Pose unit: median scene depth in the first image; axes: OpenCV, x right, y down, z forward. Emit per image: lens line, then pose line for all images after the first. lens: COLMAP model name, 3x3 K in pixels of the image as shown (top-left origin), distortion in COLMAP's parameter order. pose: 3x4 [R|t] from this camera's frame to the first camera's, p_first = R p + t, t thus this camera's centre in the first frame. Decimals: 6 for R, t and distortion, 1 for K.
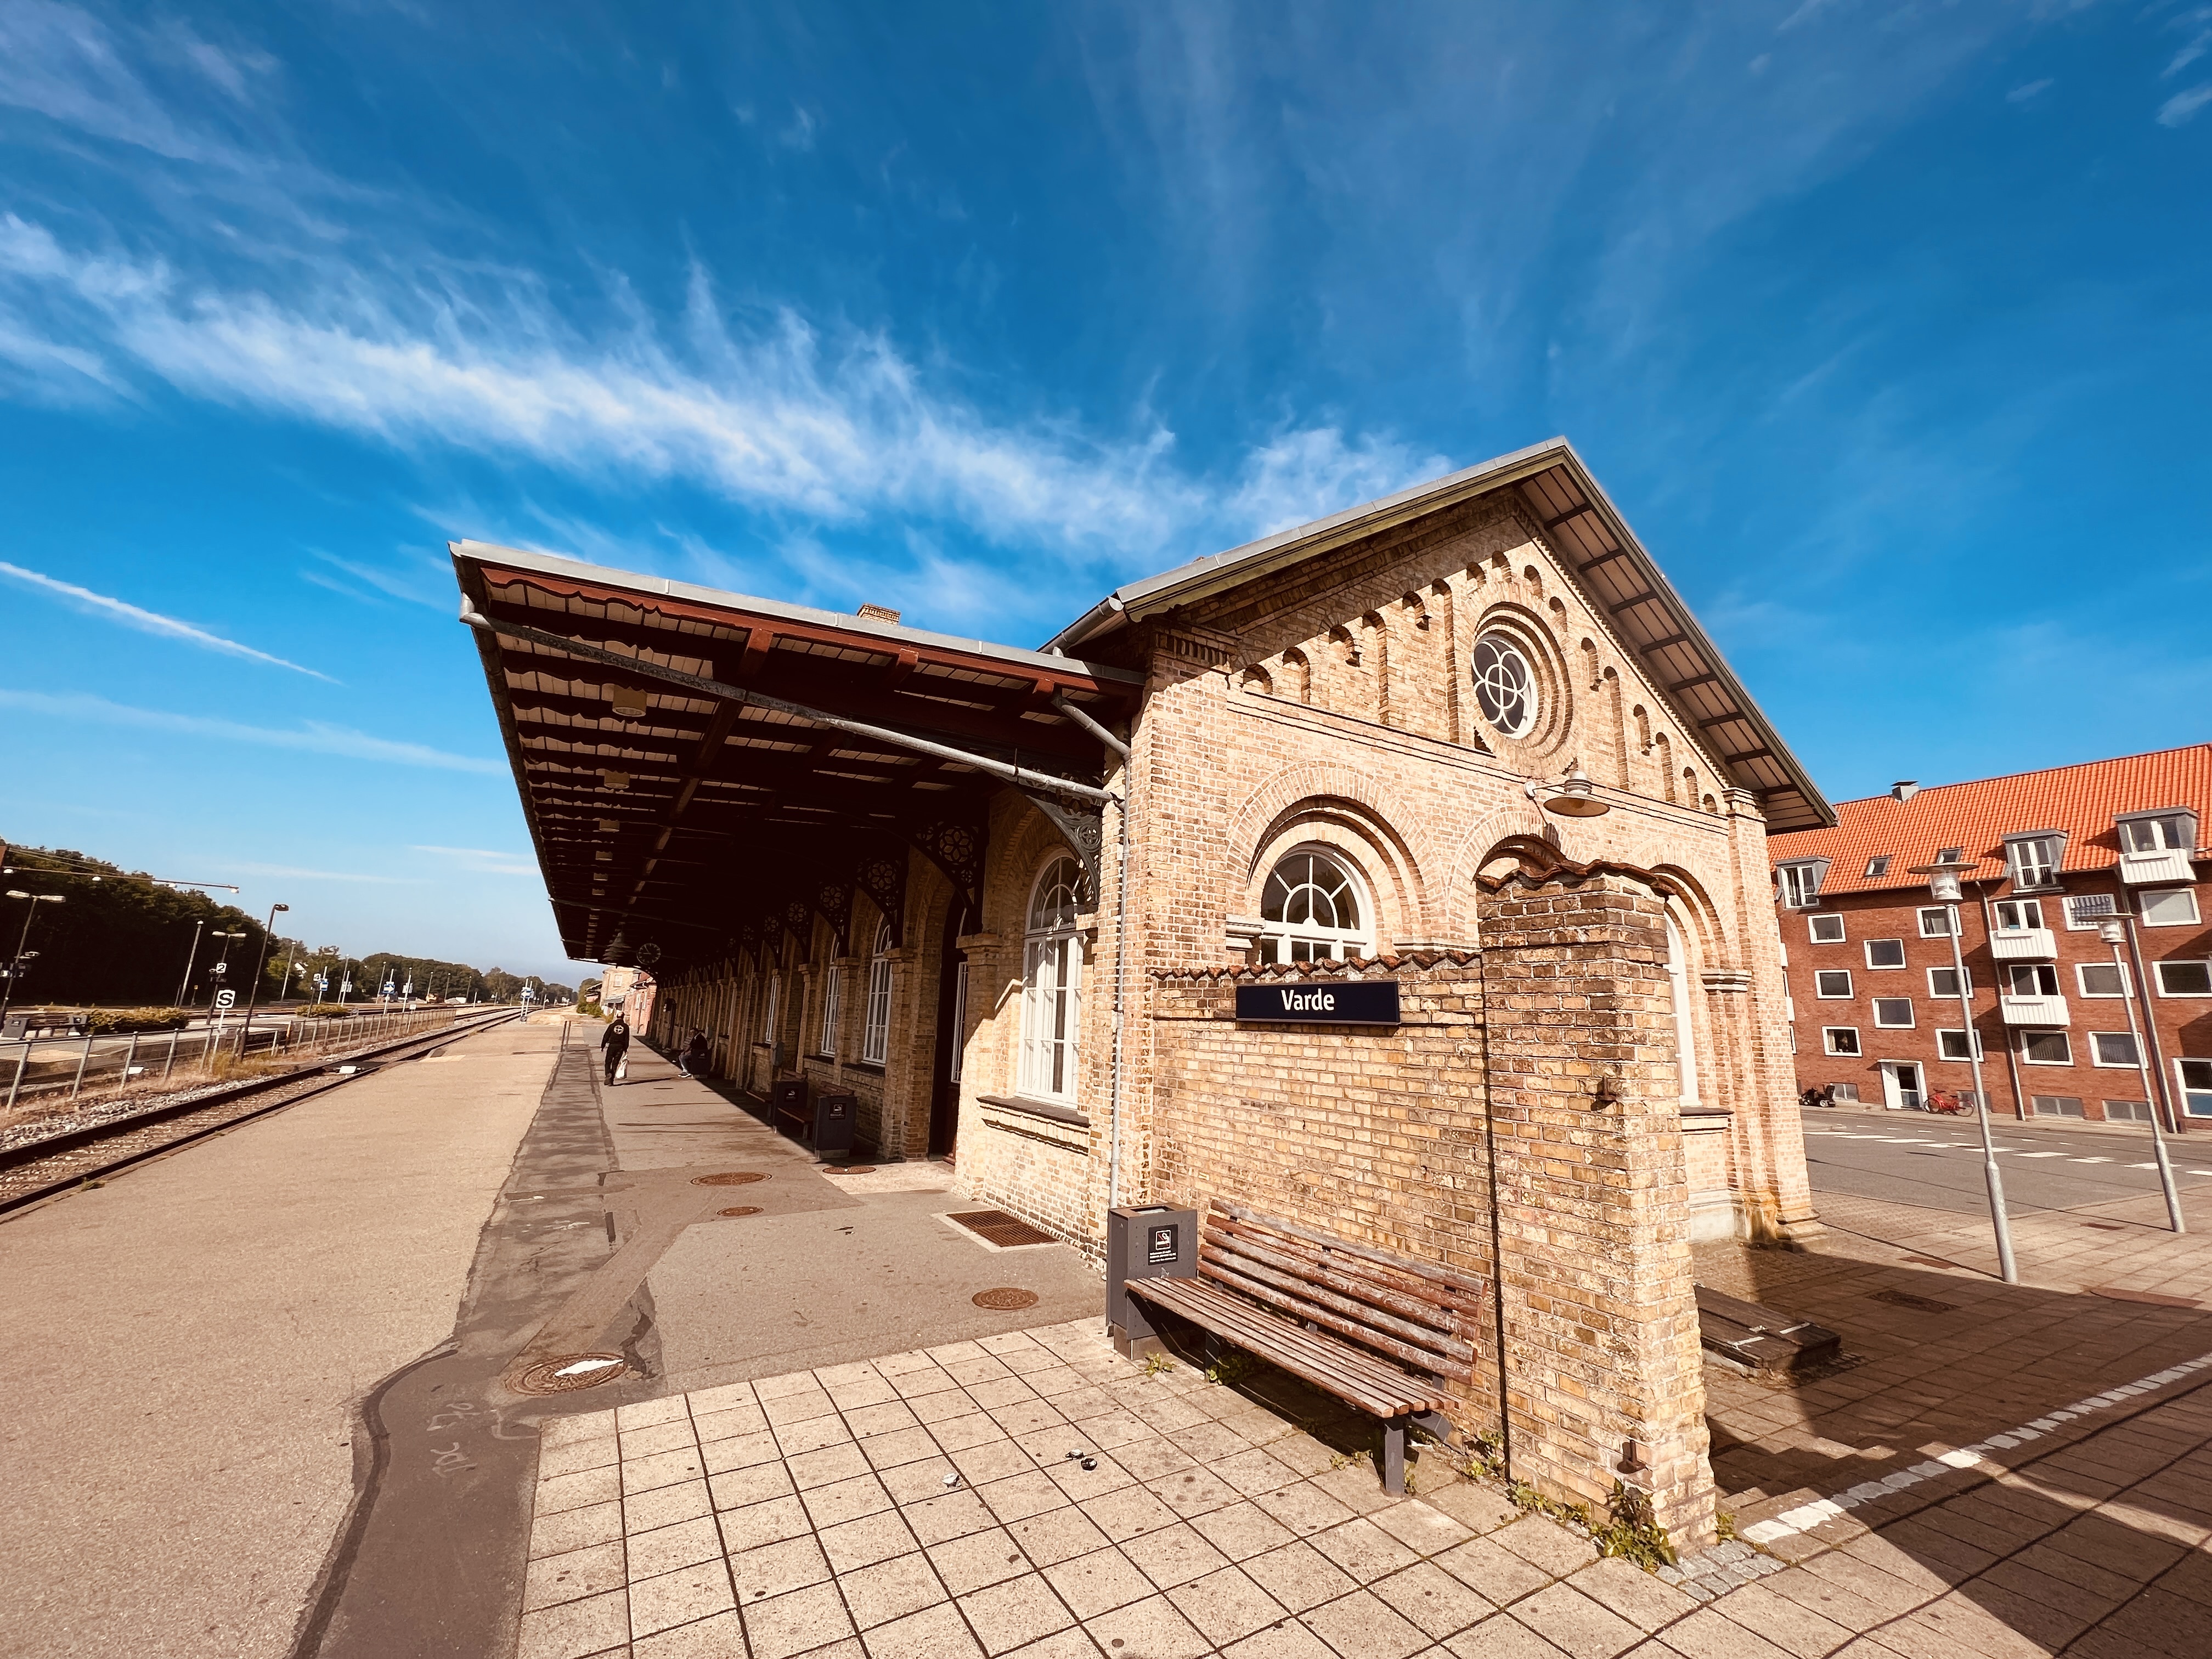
lens RADIAL K [[890.8, 0, 1105.3], [0, 890.8, 838.7], [0, 0, 1]] dist [-0.000606, 0.000561]
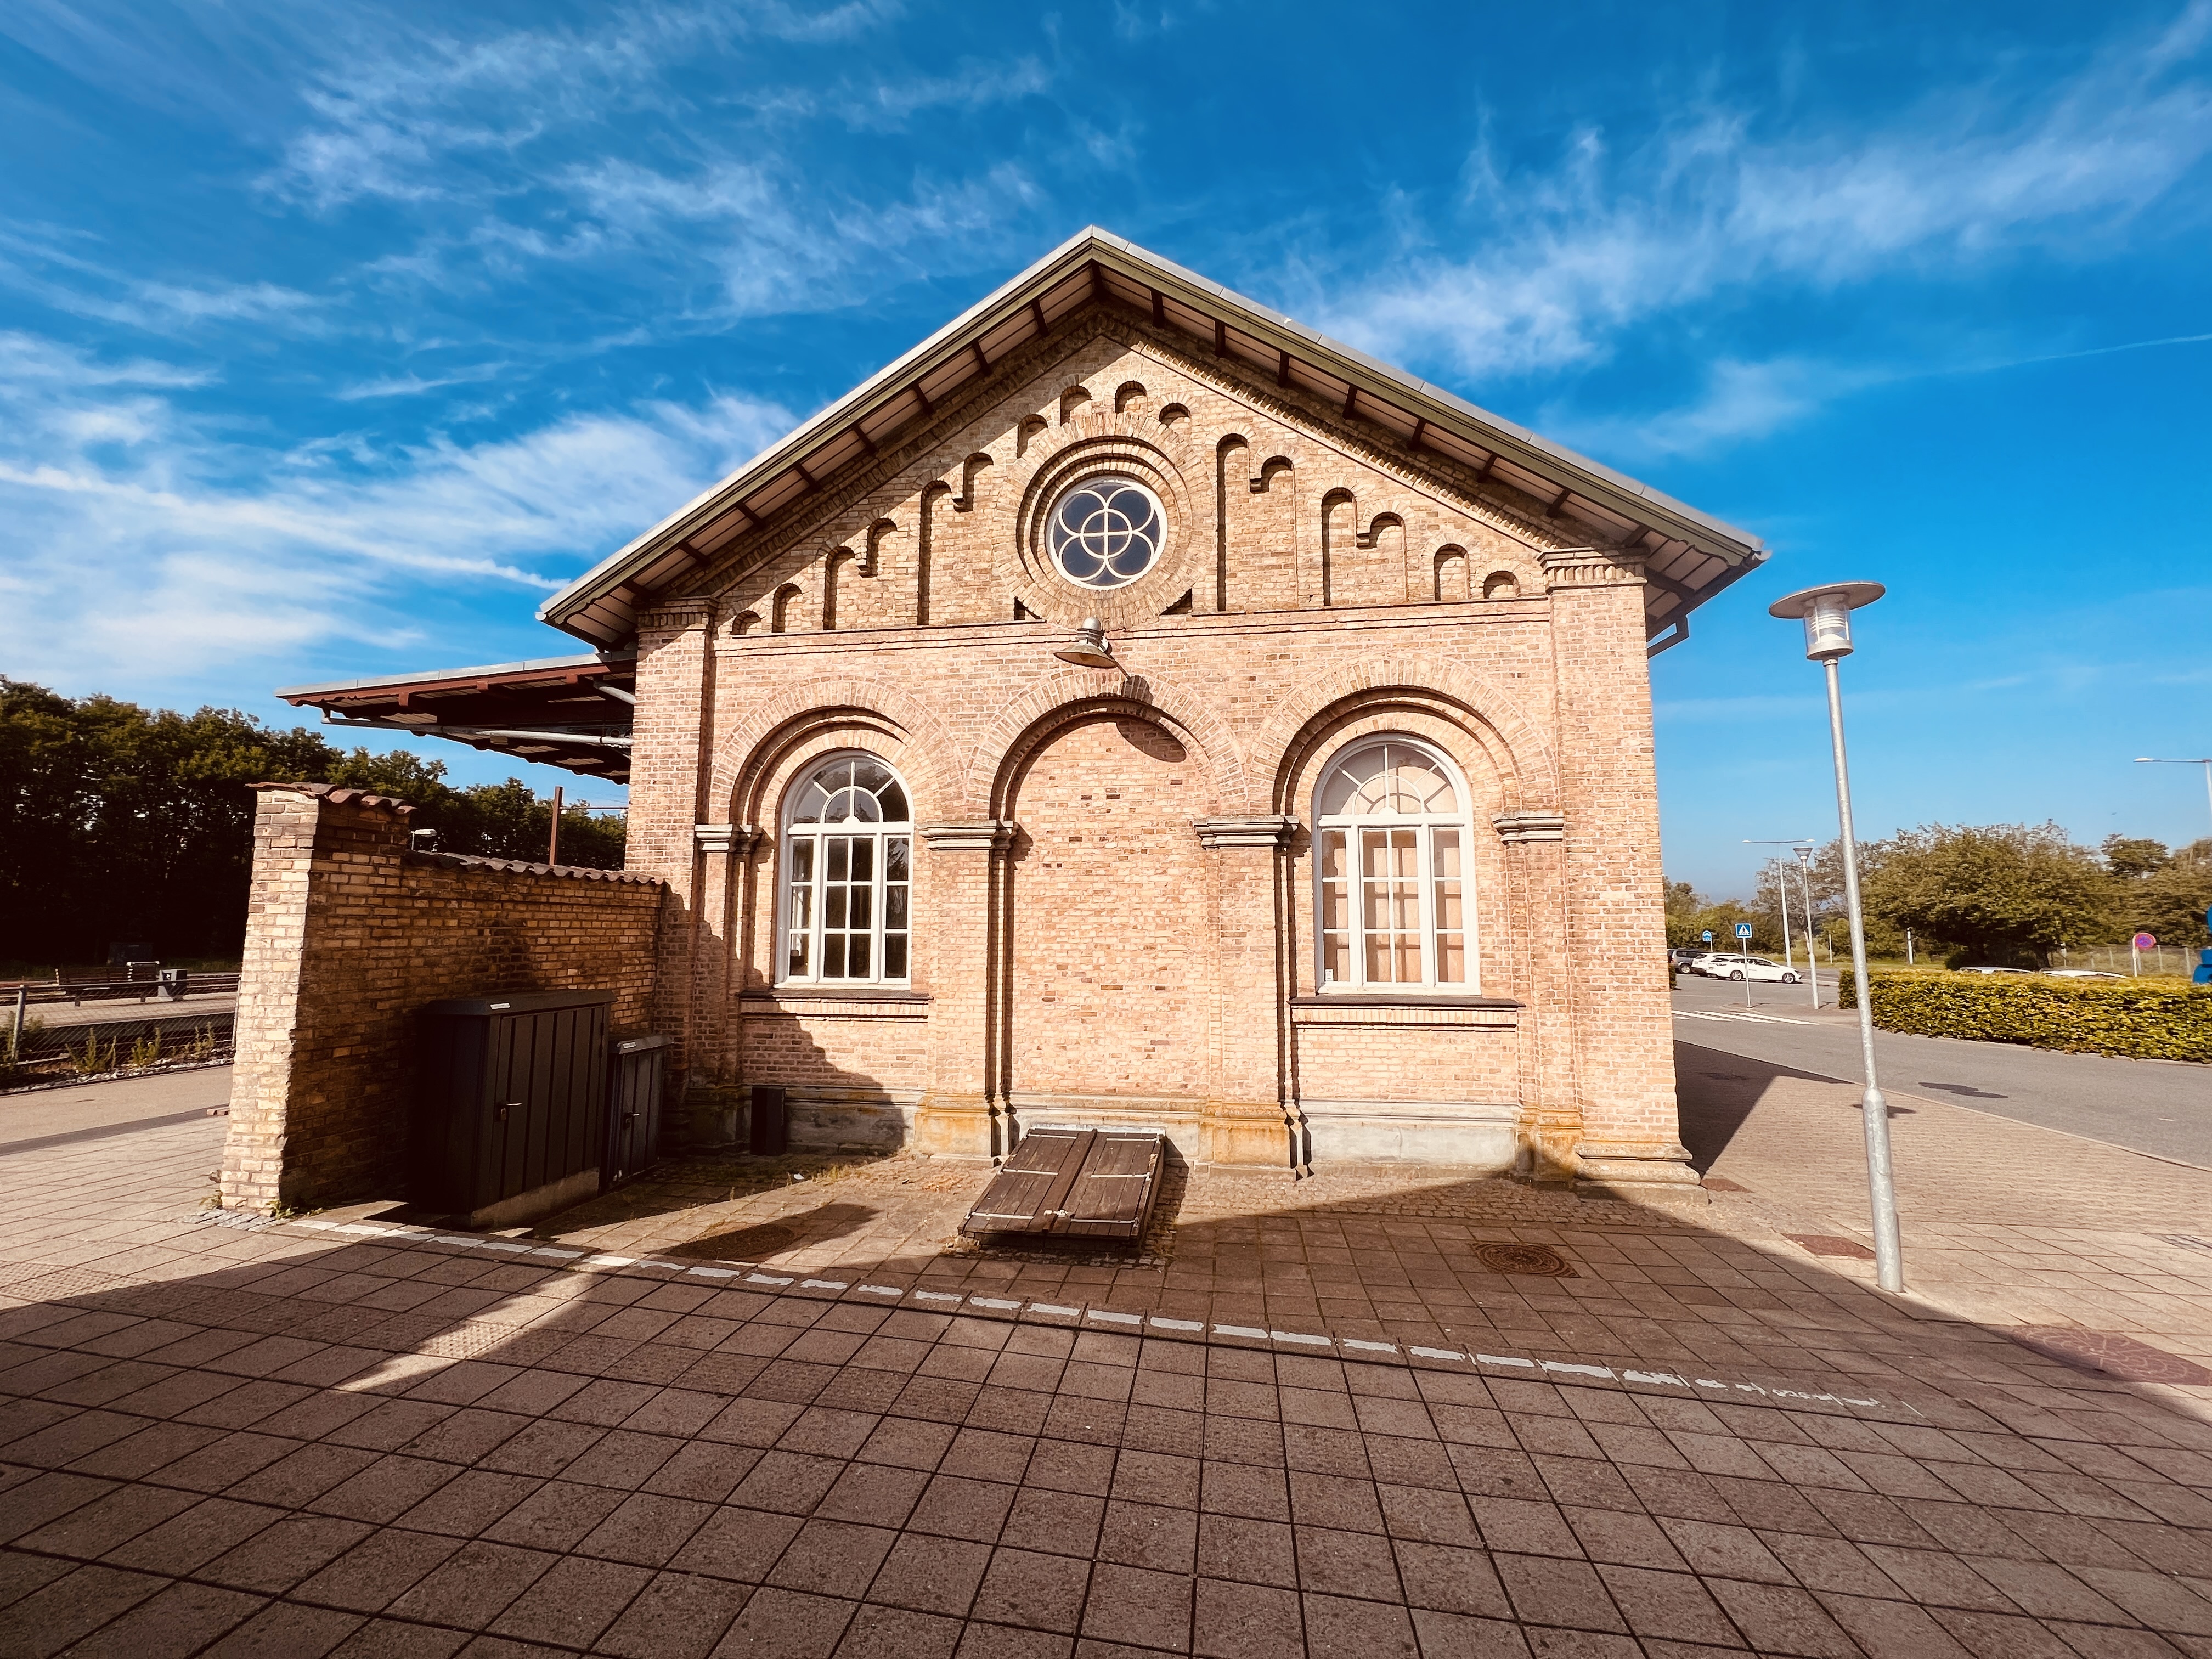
lens RADIAL K [[890.8, 0, 1105.3], [0, 890.8, 838.7], [0, 0, 1]] dist [-0.000606, 0.000561]
pose [[0.784192, -0.096906, -0.612904, 1.066936], [0.148317, 0.988372, 0.033496, 0.115436], [0.602532, -0.117171, 0.789447, 0.275932]]
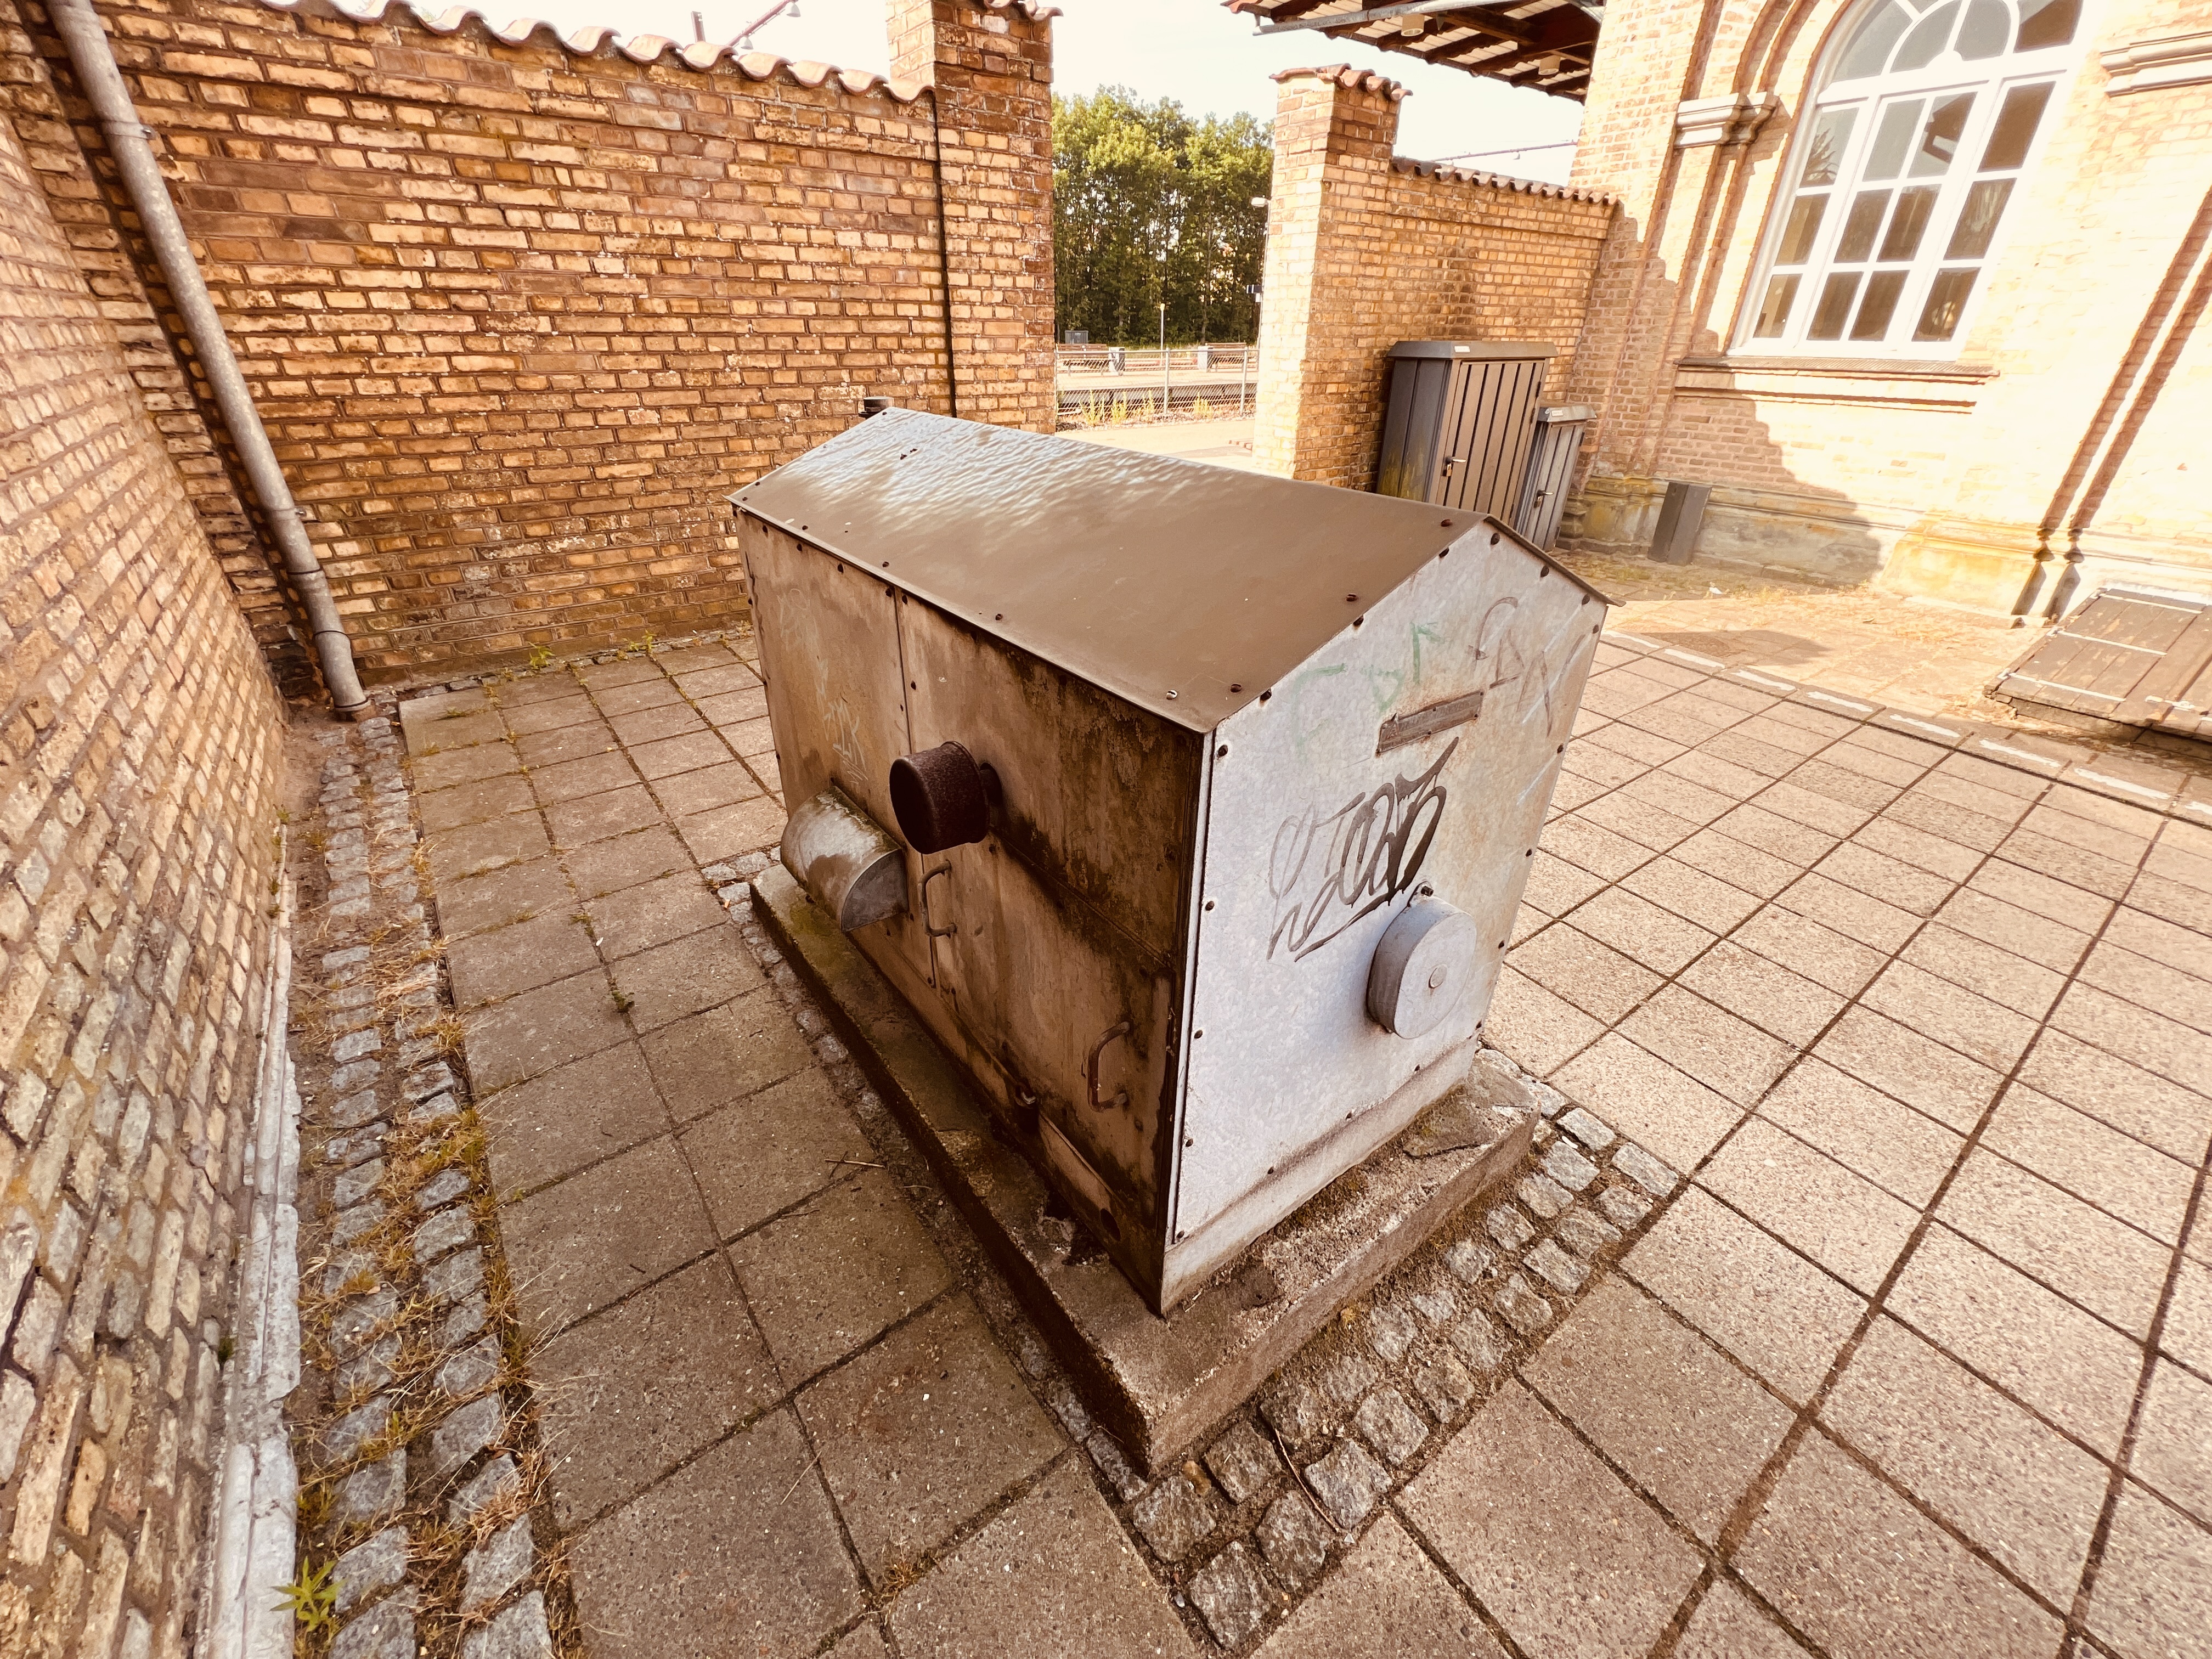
lens RADIAL K [[890.8, 0, 1105.3], [0, 890.8, 838.7], [0, 0, 1]] dist [-0.000606, 0.000561]
pose [[0.111660, 0.467536, -0.876894, 0.976175], [0.195779, 0.854768, 0.480669, 0.138794], [0.974270, -0.225348, 0.003910, 0.184847]]
